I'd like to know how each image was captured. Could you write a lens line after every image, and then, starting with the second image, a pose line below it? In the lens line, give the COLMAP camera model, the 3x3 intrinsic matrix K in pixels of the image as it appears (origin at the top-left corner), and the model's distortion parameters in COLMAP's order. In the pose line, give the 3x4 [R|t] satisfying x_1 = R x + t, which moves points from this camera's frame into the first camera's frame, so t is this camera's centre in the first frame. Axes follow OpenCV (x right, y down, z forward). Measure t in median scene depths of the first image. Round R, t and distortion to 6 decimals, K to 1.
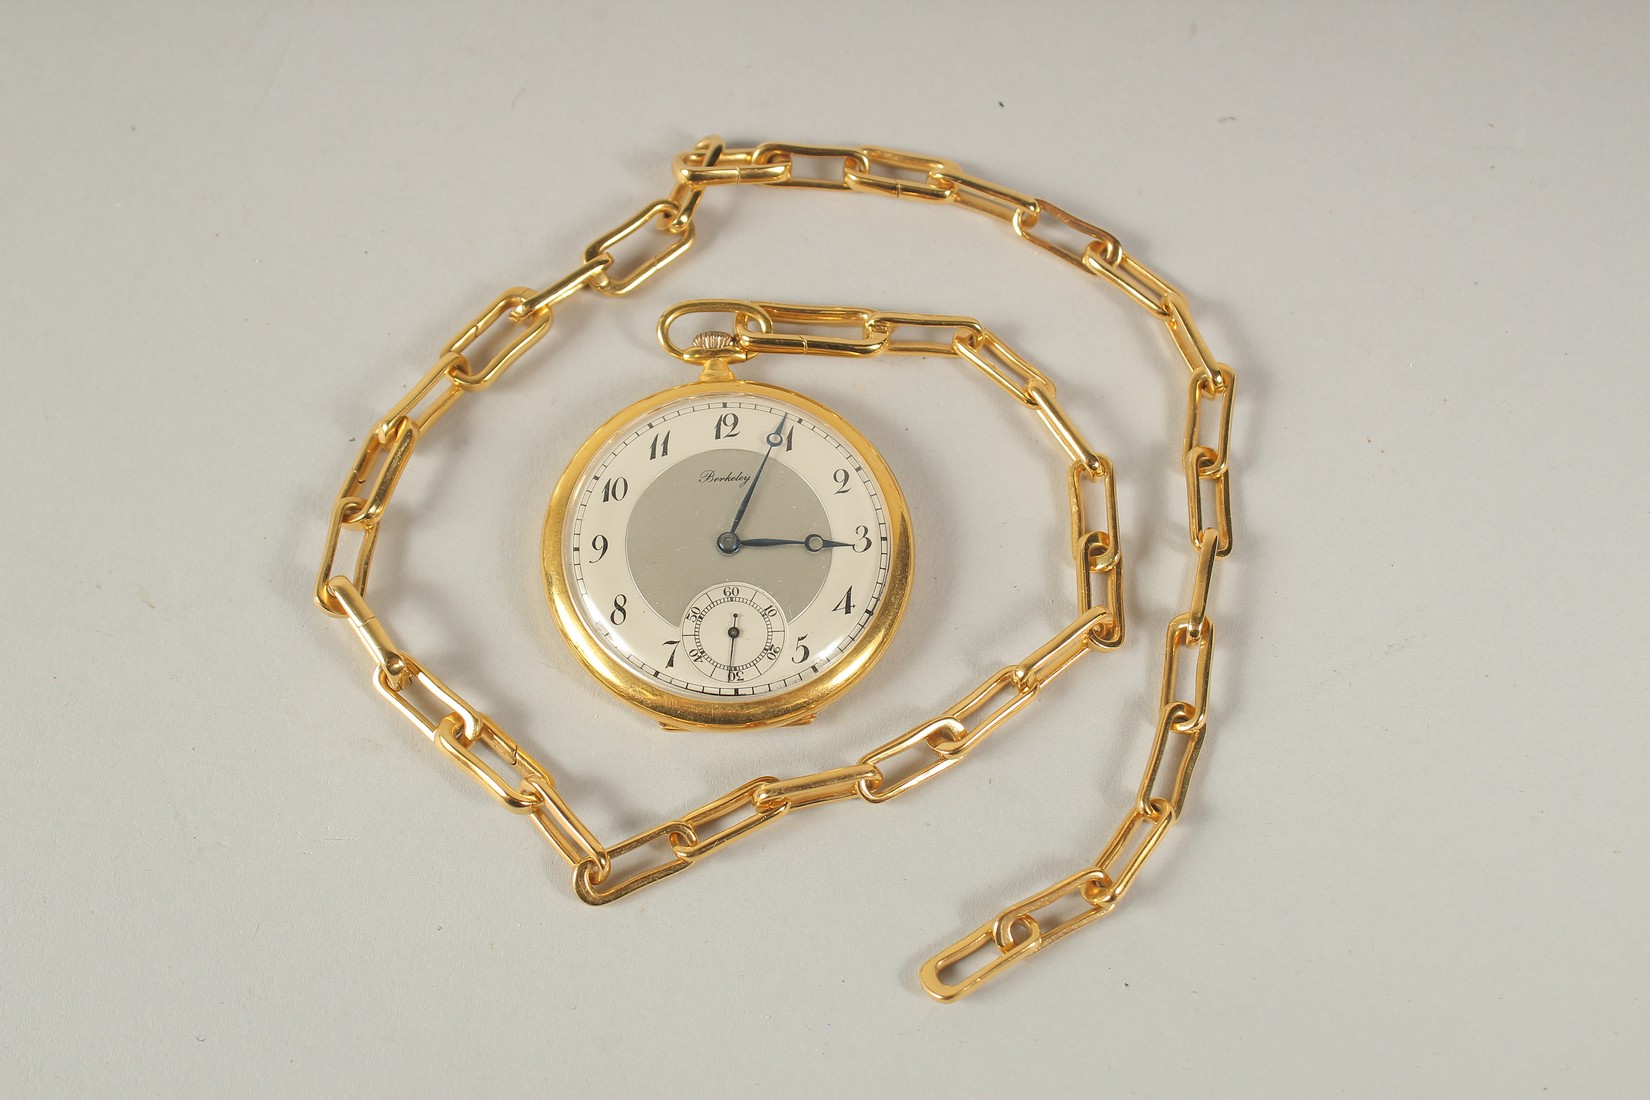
lens RADIAL K [[2319.5, 0, 825.0], [0, 2319.5, 550.0], [0, 0, 1]] dist [-0.005886, 0.000545]
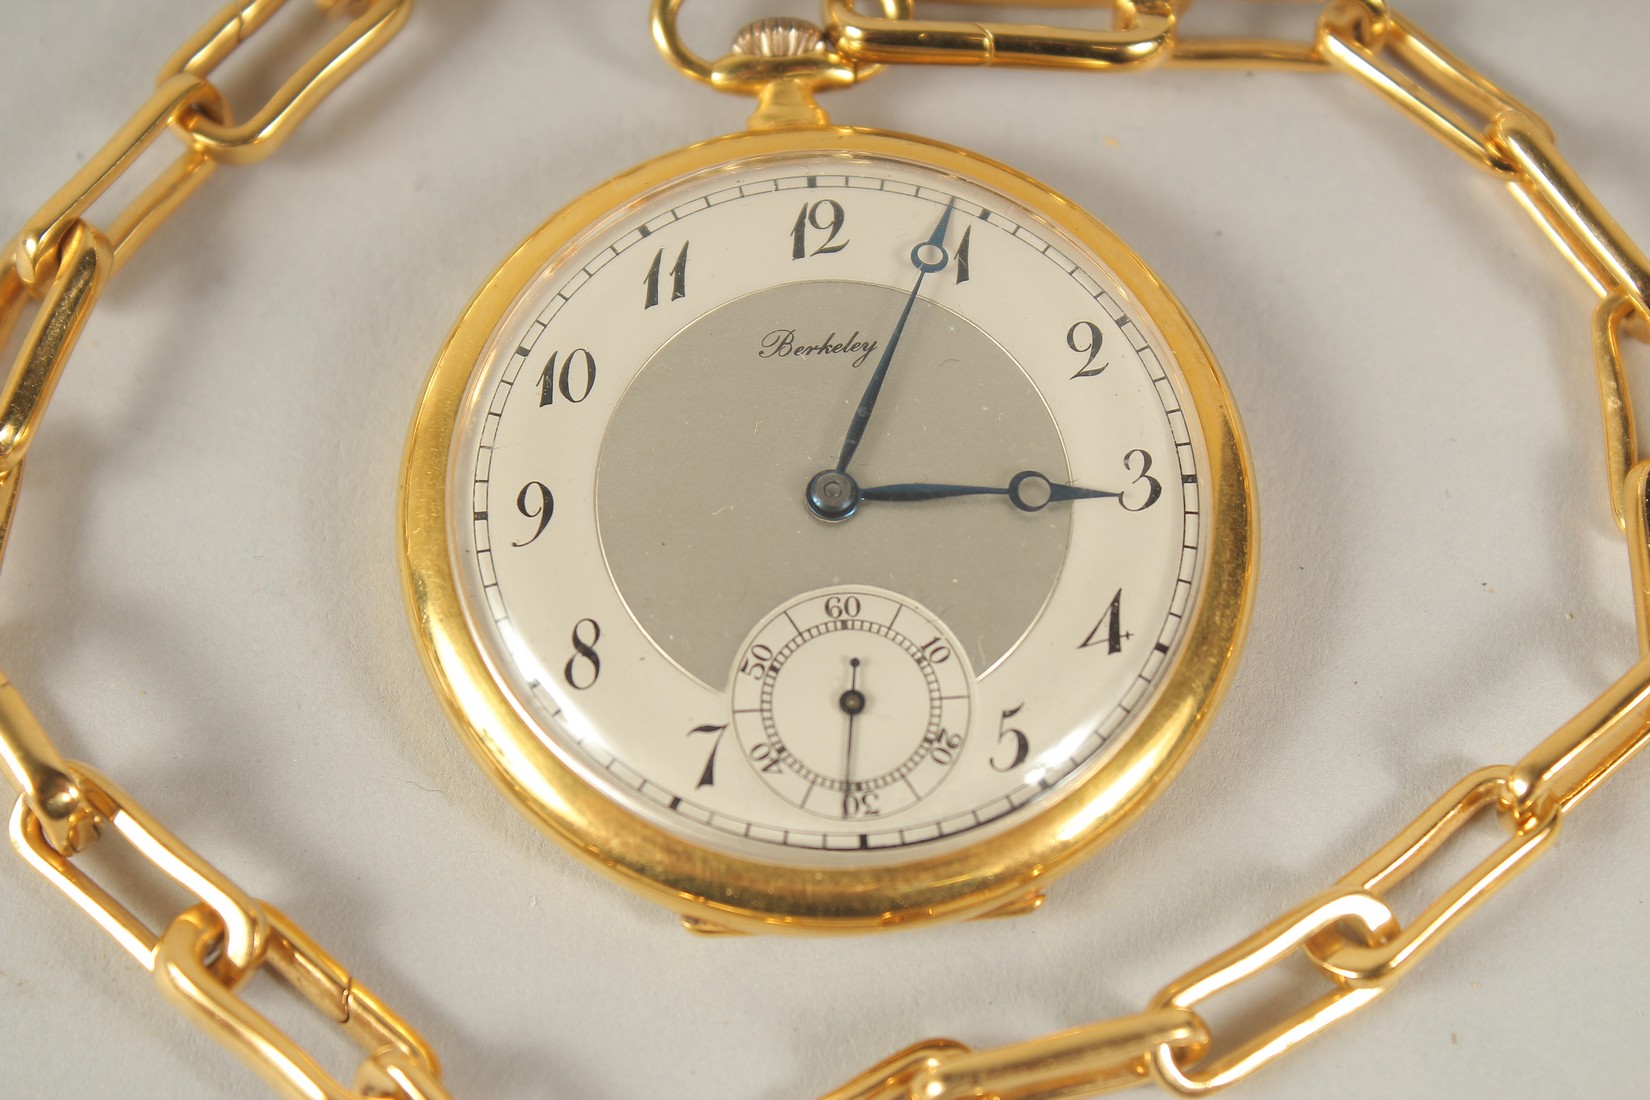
lens RADIAL K [[3684.6, 0, 825.3], [0, 3684.6, 520.9], [0, 0, 1]] dist [0.137502, 0.192604]
pose [[0.999813, -0.019218, -0.002347, -0.041083], [0.019205, 0.999801, -0.005420, 0.005466], [0.002451, 0.005374, 0.999983, 0.309976]]
